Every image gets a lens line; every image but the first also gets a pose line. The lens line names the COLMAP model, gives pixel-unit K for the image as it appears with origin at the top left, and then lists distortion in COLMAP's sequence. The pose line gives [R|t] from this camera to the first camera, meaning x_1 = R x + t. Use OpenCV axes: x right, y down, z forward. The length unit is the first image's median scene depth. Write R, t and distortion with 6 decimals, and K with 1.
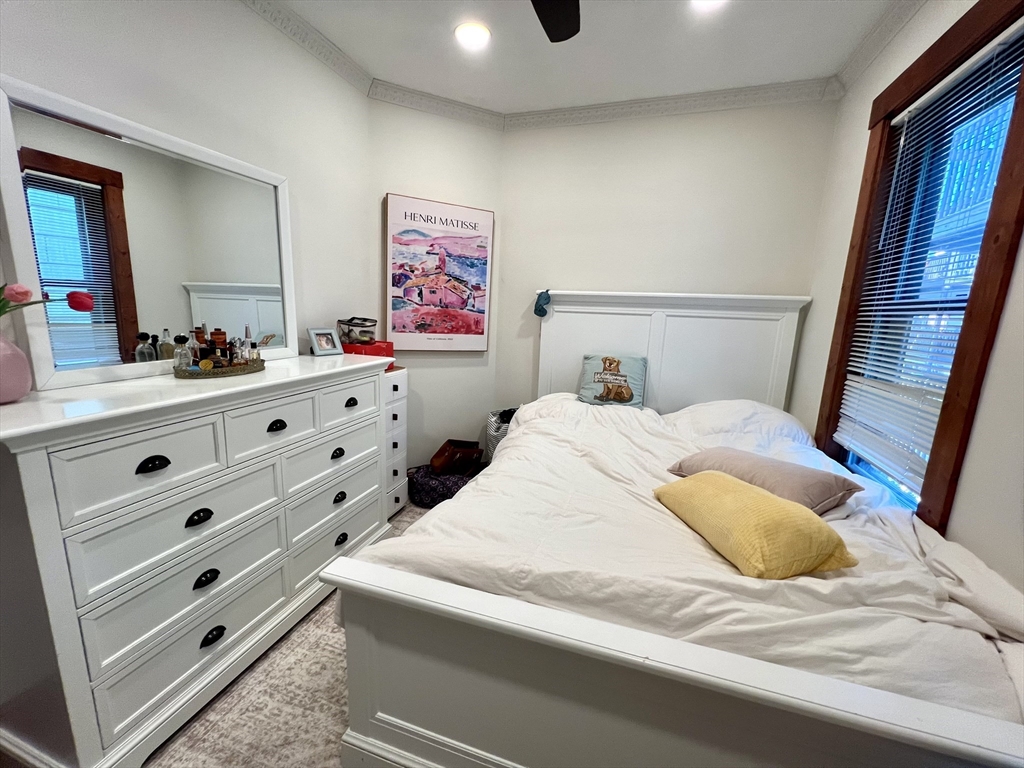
lens RADIAL K [[410.7, 0, 510.7], [0, 410.7, 379.9], [0, 0, 1]] dist [0.001646, 0.000087]
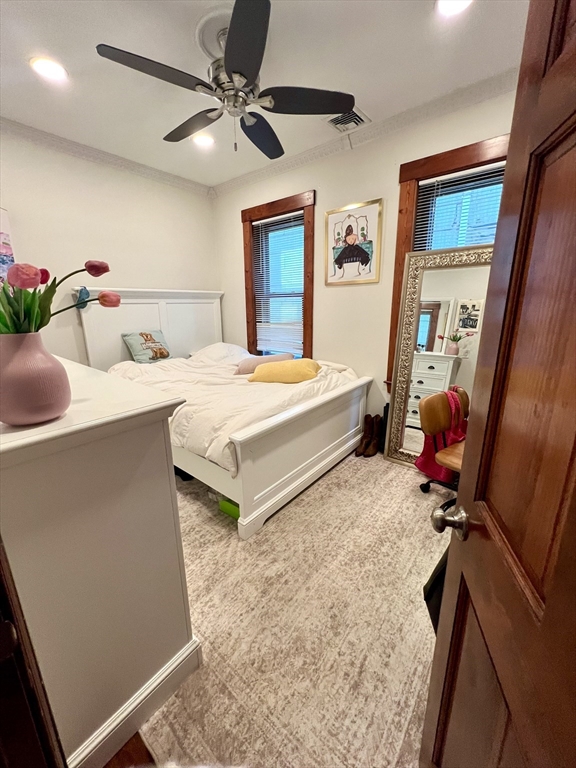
lens RADIAL K [[308.0, 0, 288.5], [0, 308.0, 380.1], [0, 0, 1]] dist [0.001646, 0.000087]
pose [[0.353106, -0.267509, 0.896524, -0.706746], [0.184294, 0.959364, 0.213673, -0.033209], [-0.917252, 0.089775, 0.388058, 0.082307]]
